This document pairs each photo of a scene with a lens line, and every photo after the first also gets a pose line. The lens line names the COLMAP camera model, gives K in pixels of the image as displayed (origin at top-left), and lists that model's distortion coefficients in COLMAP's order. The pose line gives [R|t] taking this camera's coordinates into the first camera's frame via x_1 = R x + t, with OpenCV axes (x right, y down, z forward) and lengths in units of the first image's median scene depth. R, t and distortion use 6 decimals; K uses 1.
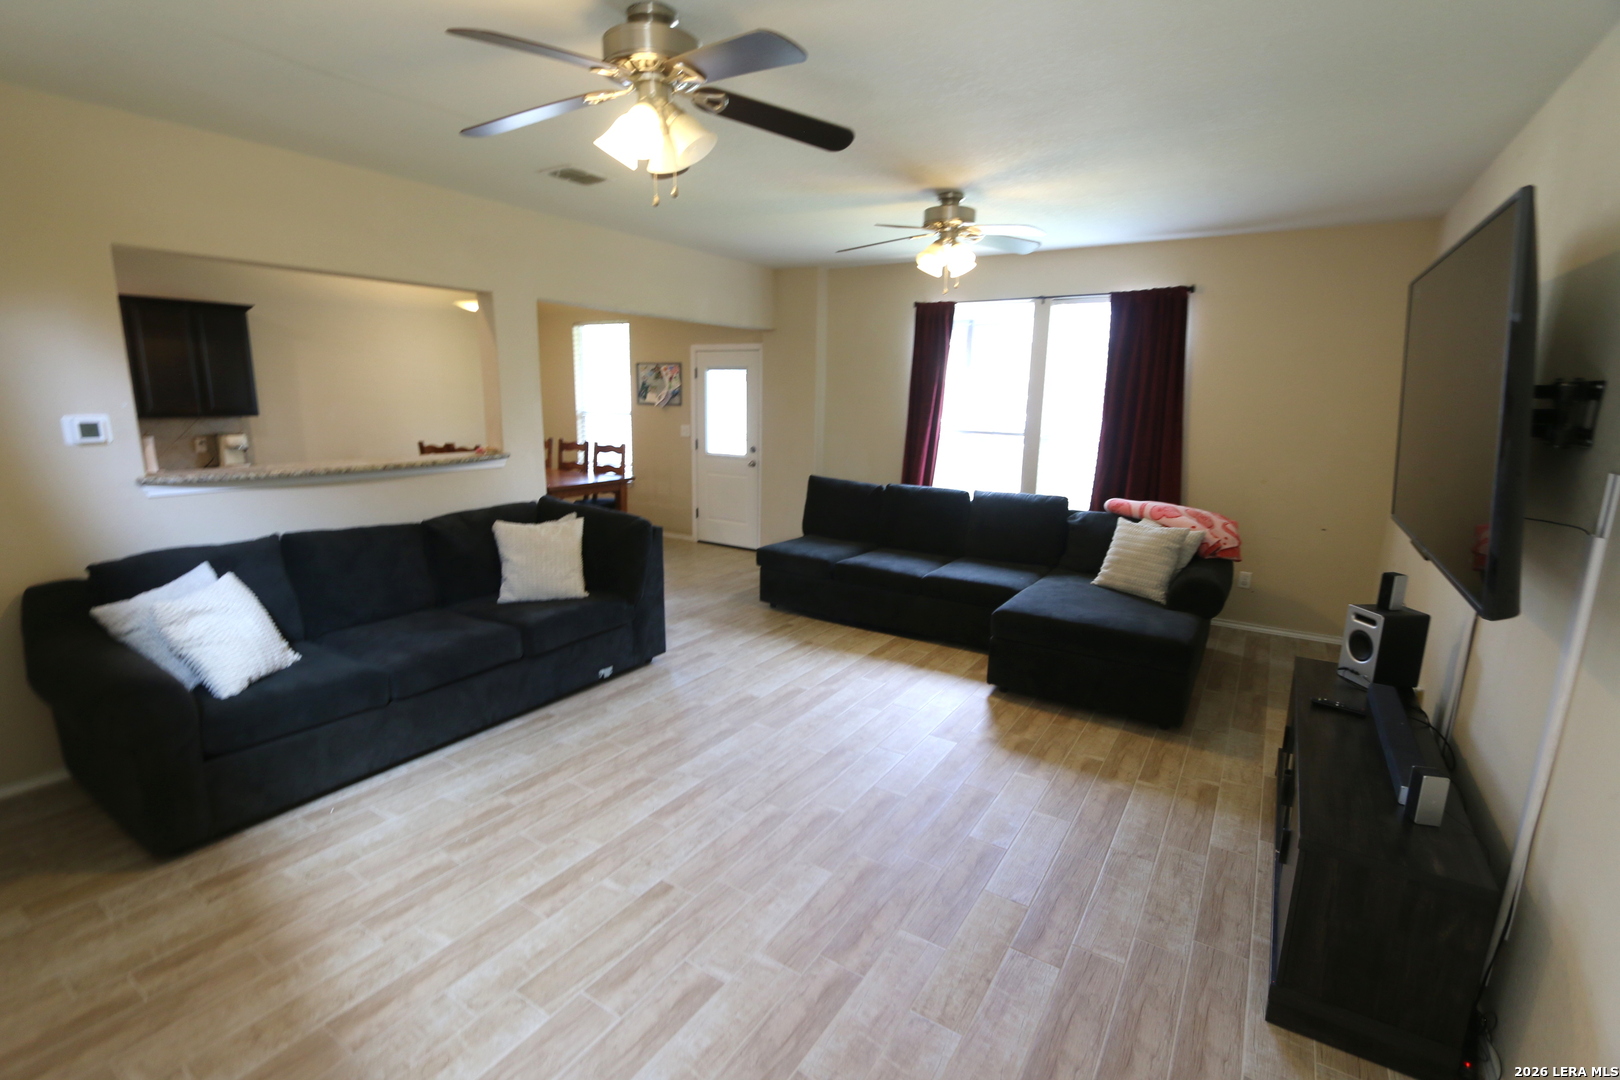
lens RADIAL K [[740.0, 0, 797.9], [0, 740.0, 545.4], [0, 0, 1]] dist [-0.016367, 0.000167]
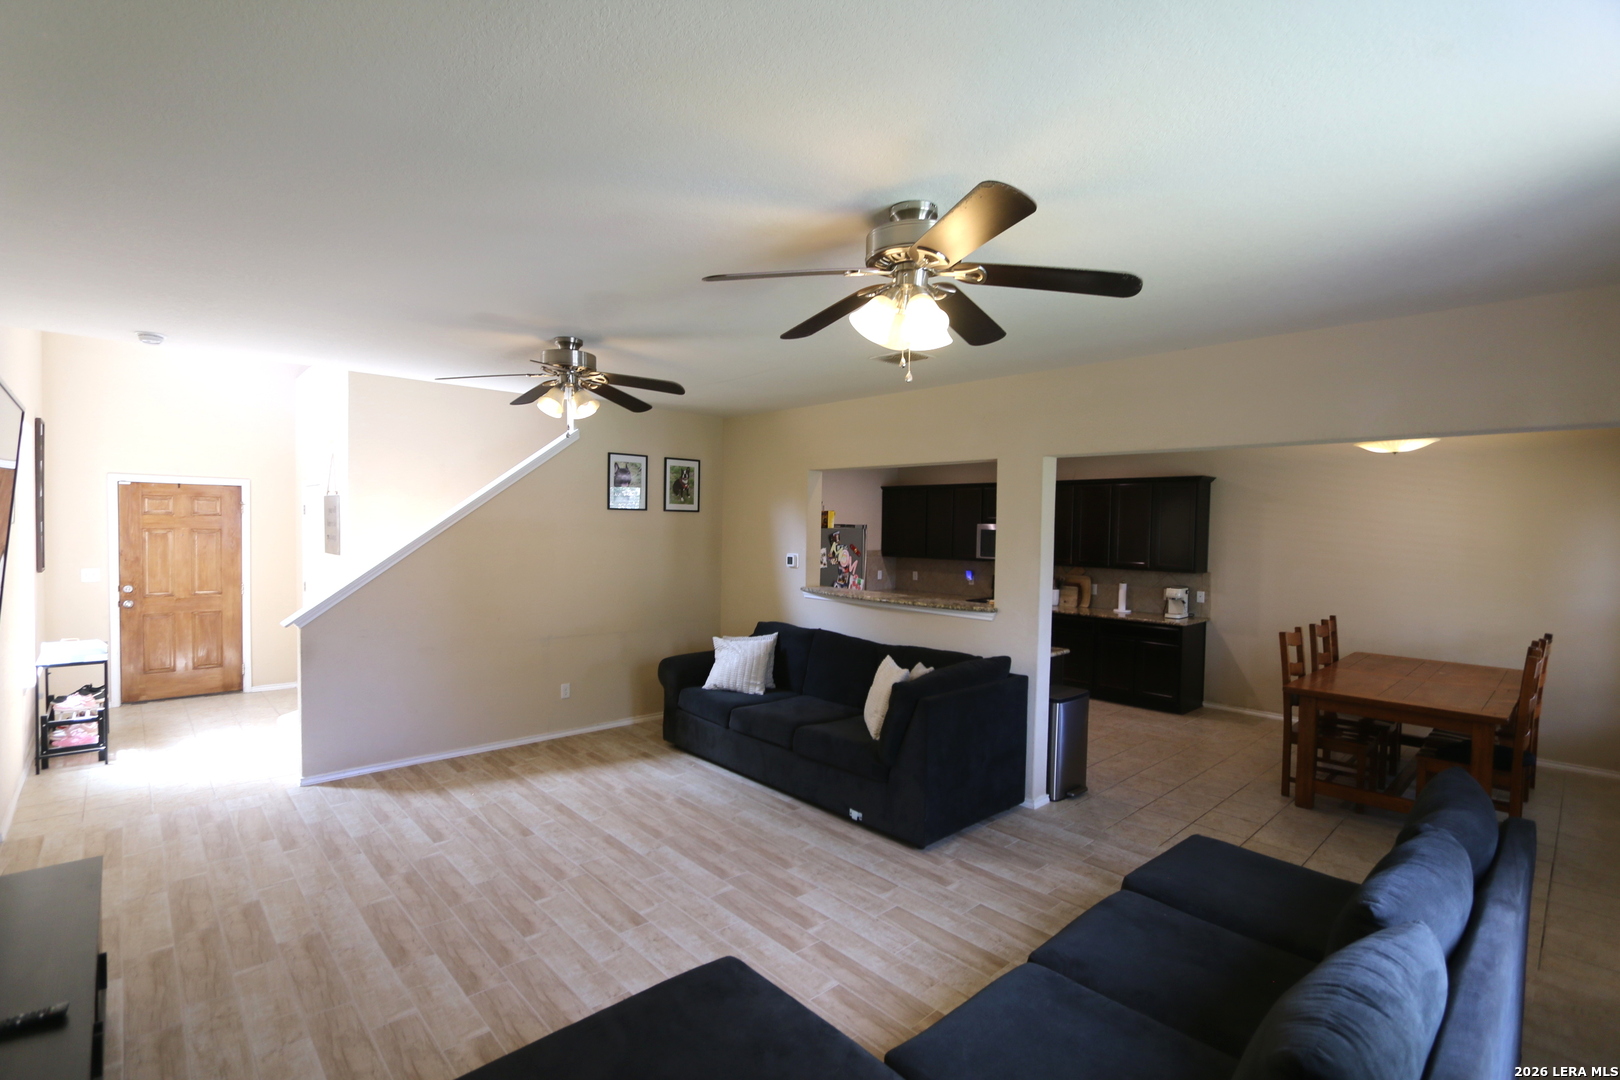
lens RADIAL K [[741.5, 0, 796.1], [0, 741.5, 545.4], [0, 0, 1]] dist [-0.013742, 0.000268]
pose [[-0.248965, 0.001859, -0.968511, 0.876017], [-0.221616, 0.973357, 0.058837, -0.272020], [0.942816, 0.229286, -0.241920, 1.258838]]
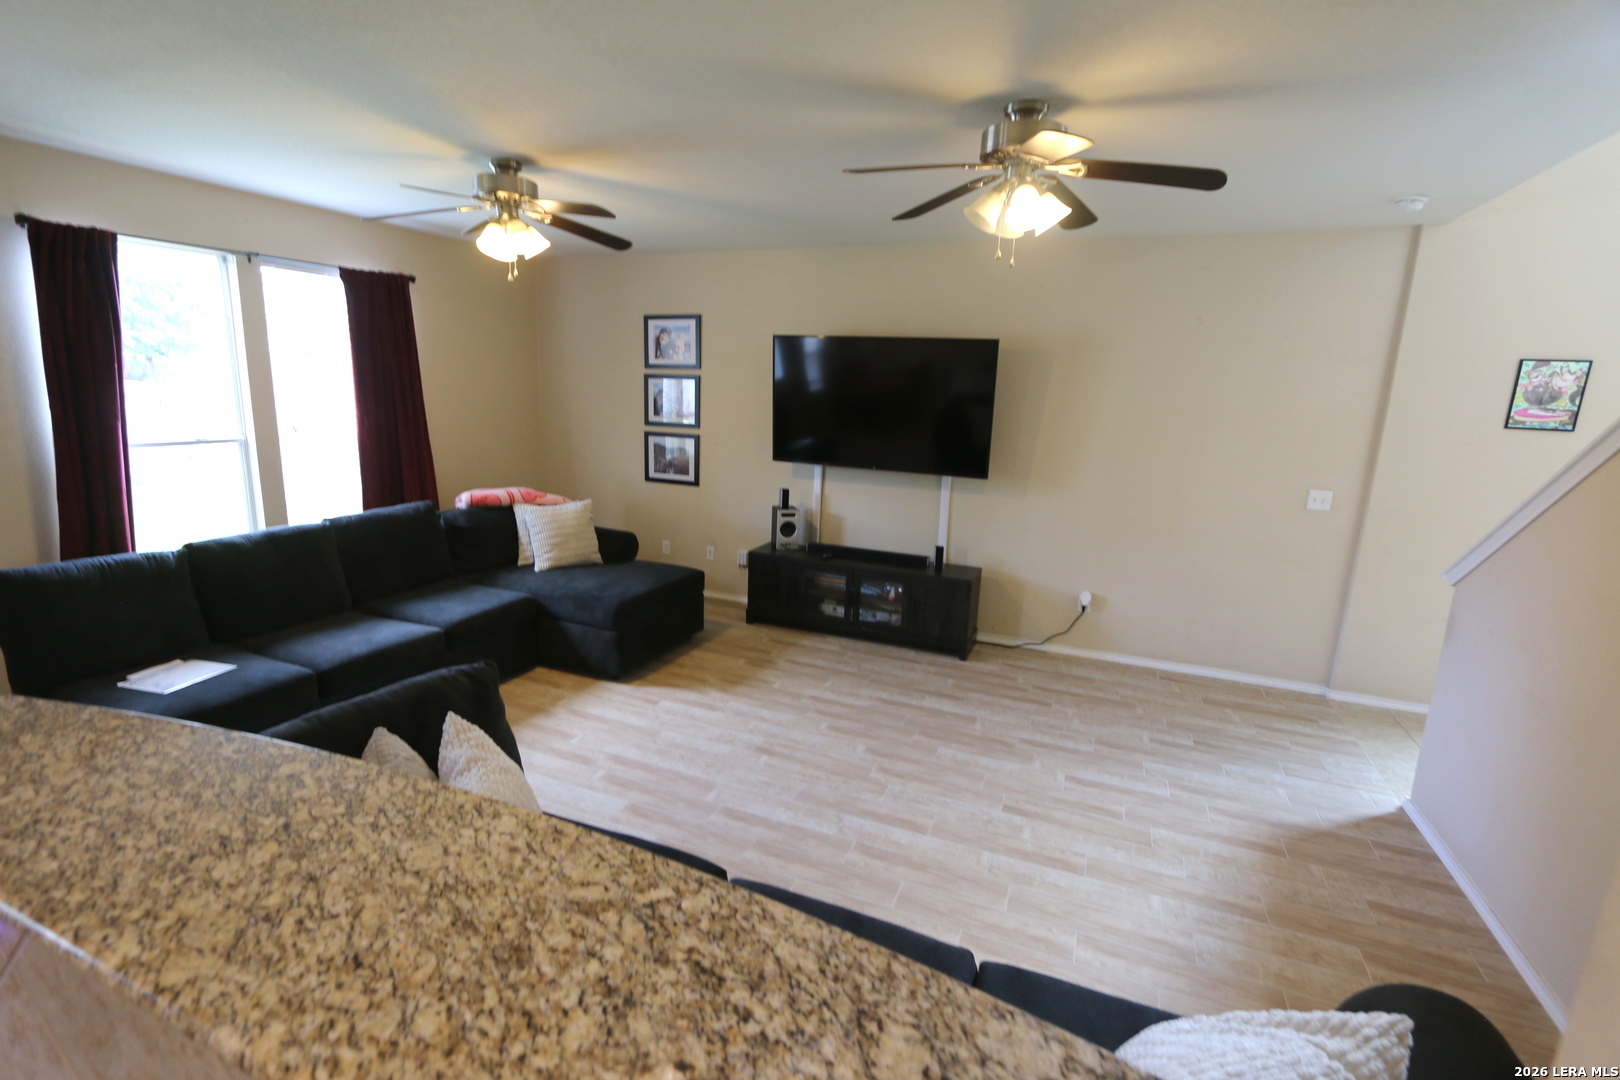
lens RADIAL K [[740.0, 0, 797.9], [0, 740.0, 545.4], [0, 0, 1]] dist [-0.016367, 0.000167]
pose [[-0.171134, -0.228857, 0.958299, -0.857584], [0.165506, 0.952149, 0.256944, -0.248132], [-0.971247, 0.202576, -0.125068, 0.985575]]
